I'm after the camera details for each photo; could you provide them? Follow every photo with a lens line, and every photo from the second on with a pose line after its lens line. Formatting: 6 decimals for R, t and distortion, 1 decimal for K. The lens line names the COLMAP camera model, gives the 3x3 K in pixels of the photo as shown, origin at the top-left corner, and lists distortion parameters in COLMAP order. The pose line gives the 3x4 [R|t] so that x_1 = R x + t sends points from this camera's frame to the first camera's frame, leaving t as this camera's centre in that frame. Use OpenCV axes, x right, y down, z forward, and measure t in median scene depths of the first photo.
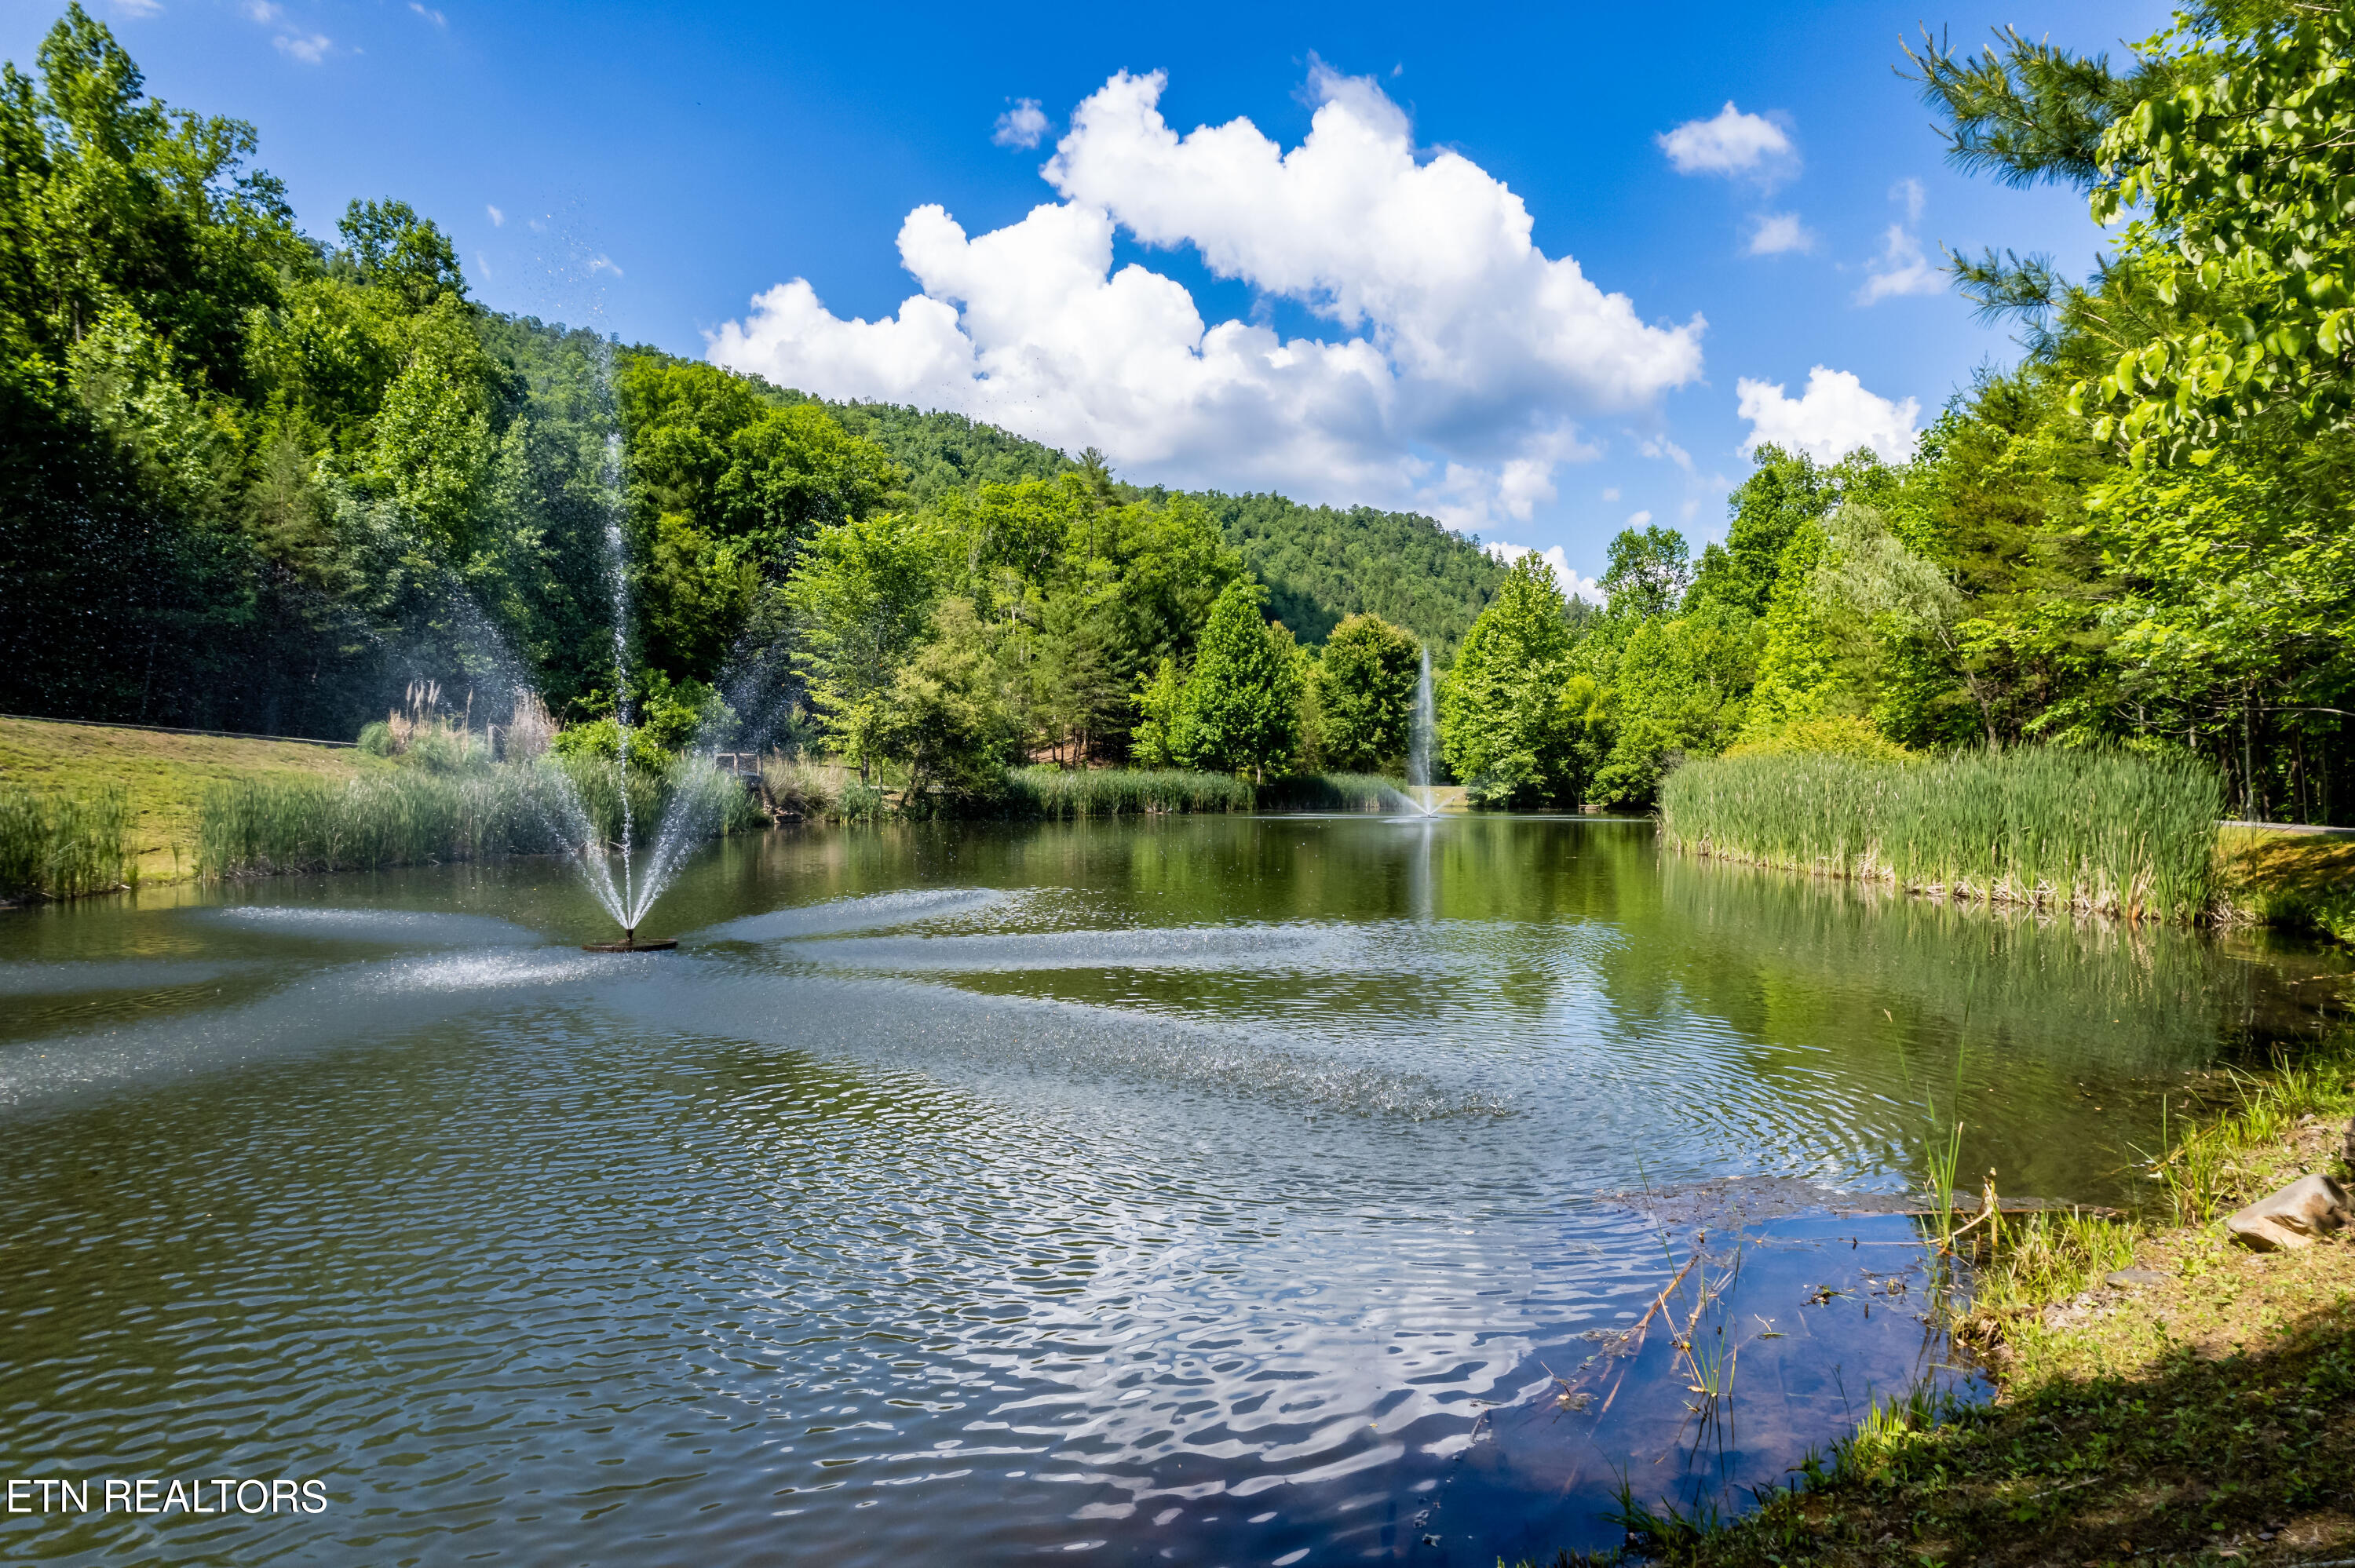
lens RADIAL K [[1571.3, 0, 1188.4], [0, 1571.3, 796.2], [0, 0, 1]] dist [0.003734, 0.000503]
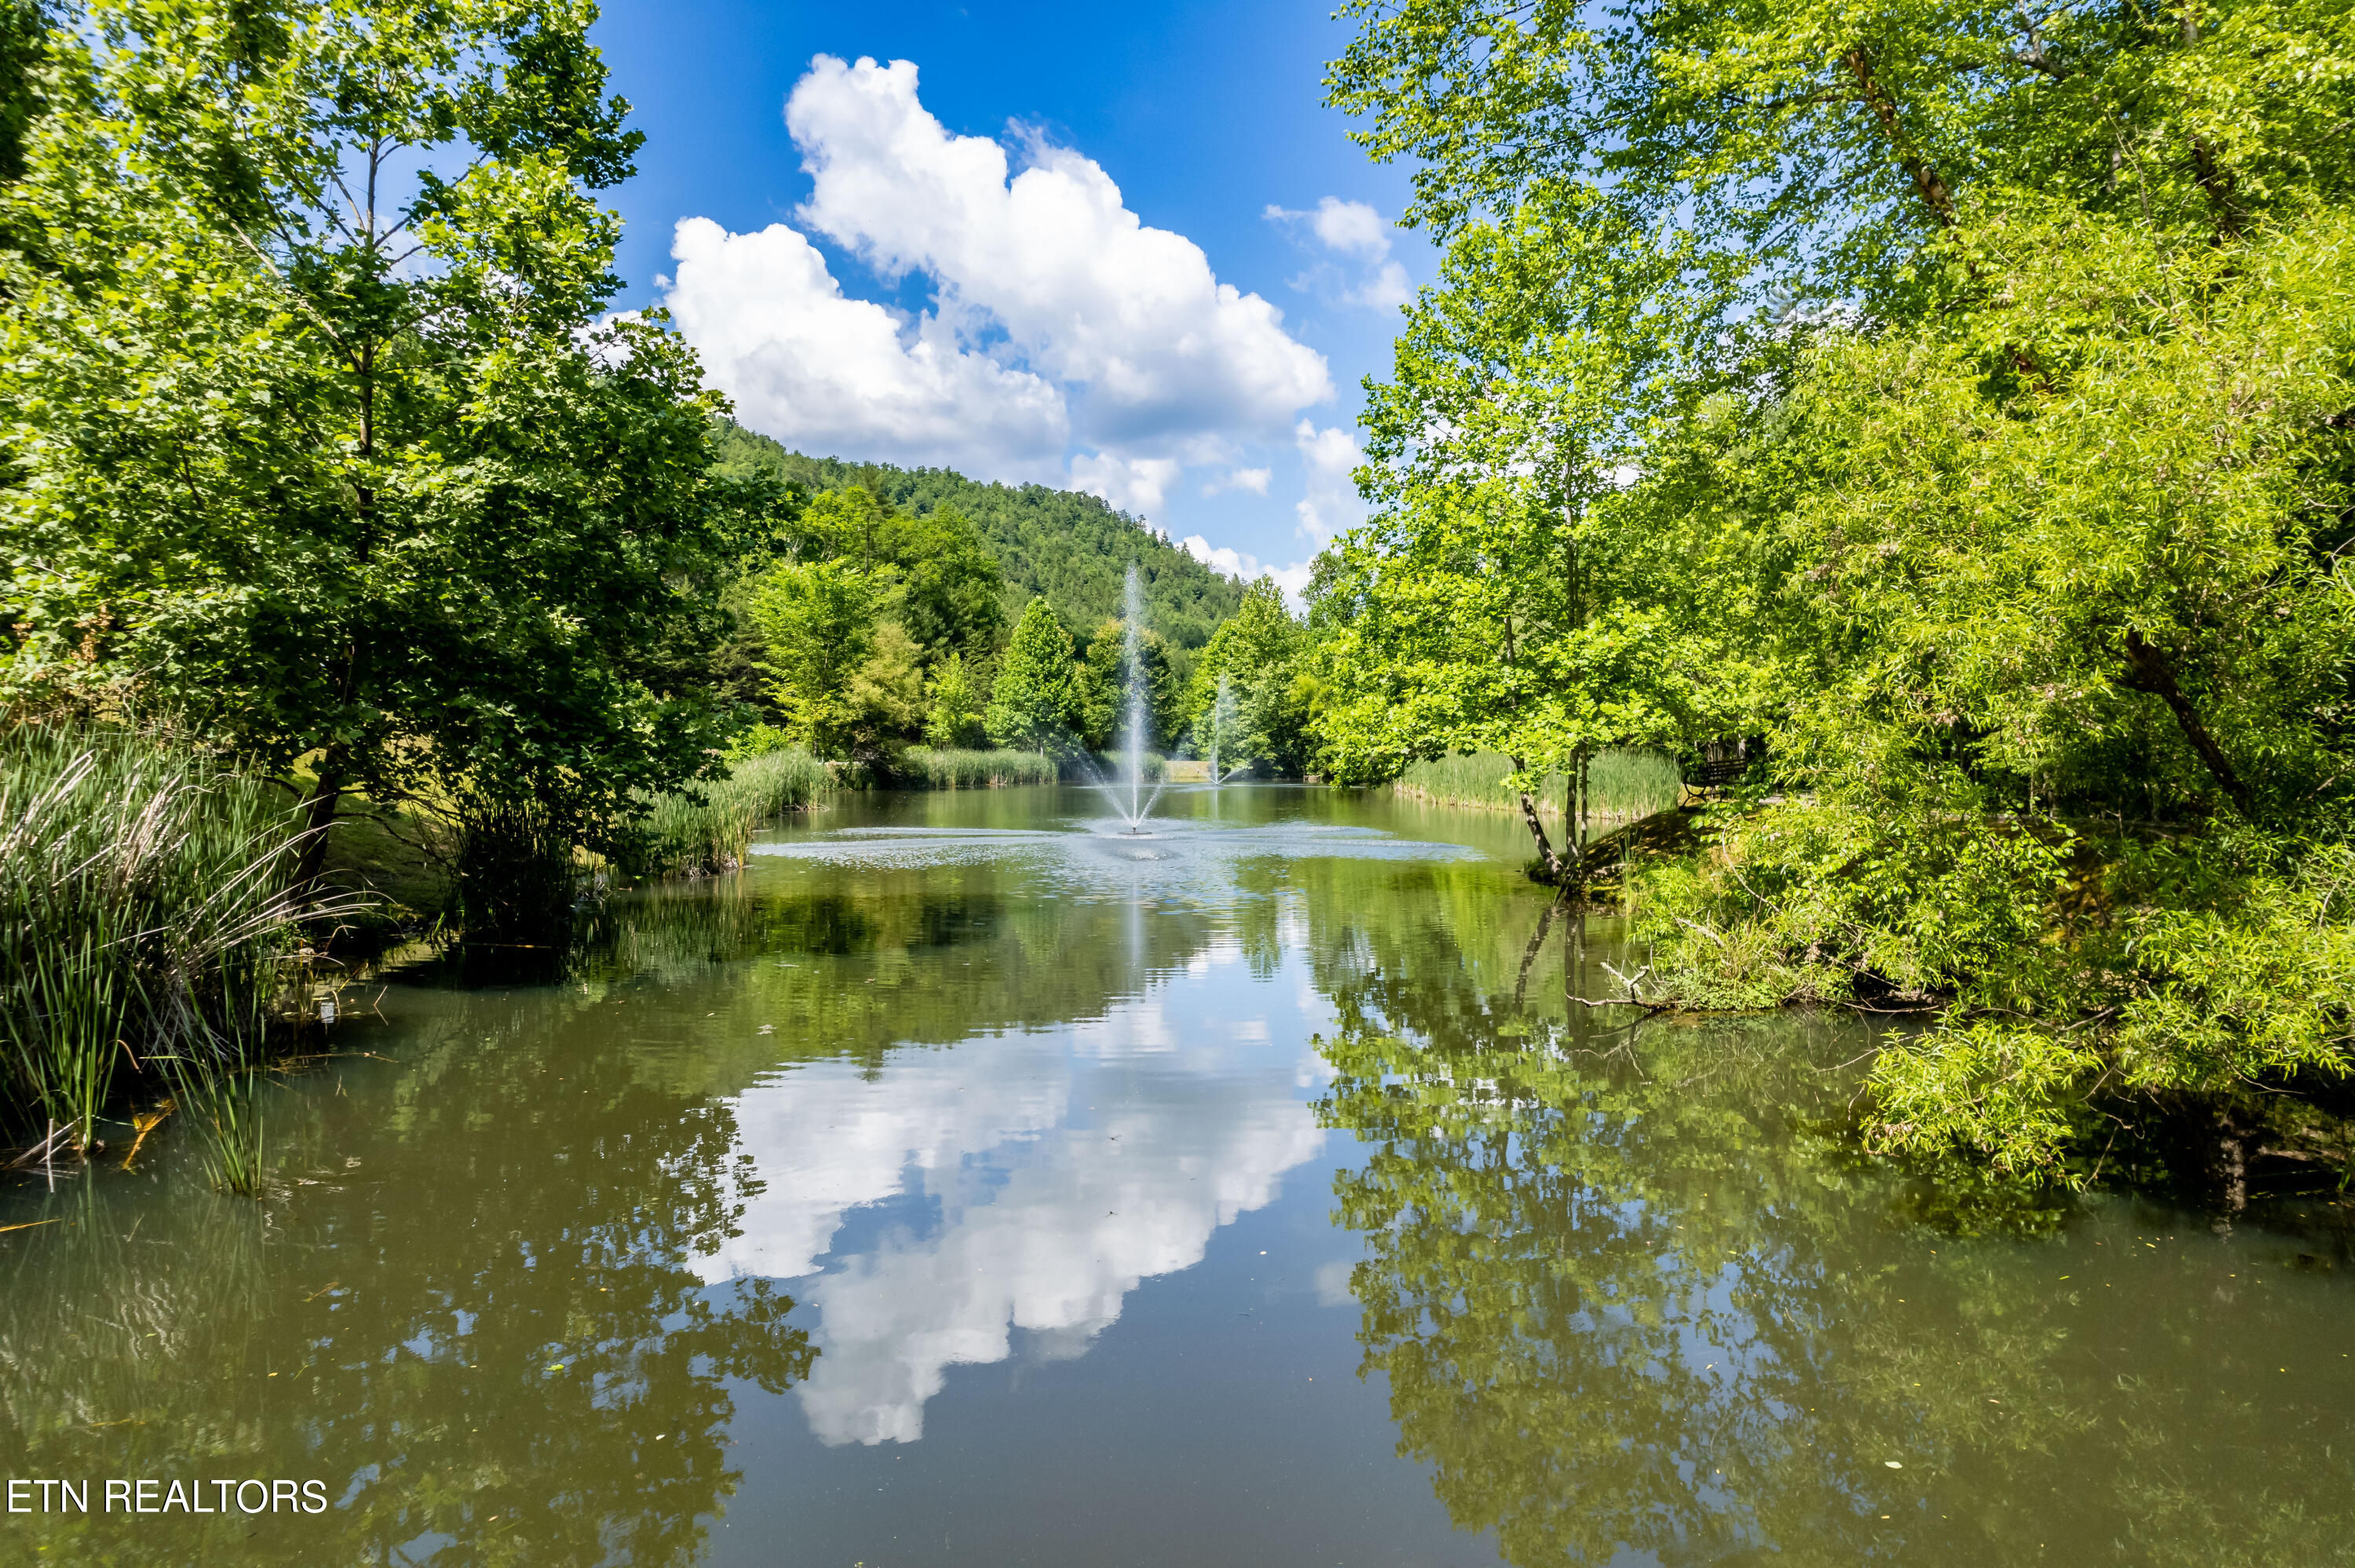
lens RADIAL K [[1571.3, 0, 1170.9], [0, 1571.3, 776.3], [0, 0, 1]] dist [0.003734, 0.000503]
pose [[0.979000, -0.004605, 0.203807, -0.115123], [0.003403, 0.999975, 0.006252, -0.002444], [-0.203830, -0.005427, 0.978991, -0.225497]]
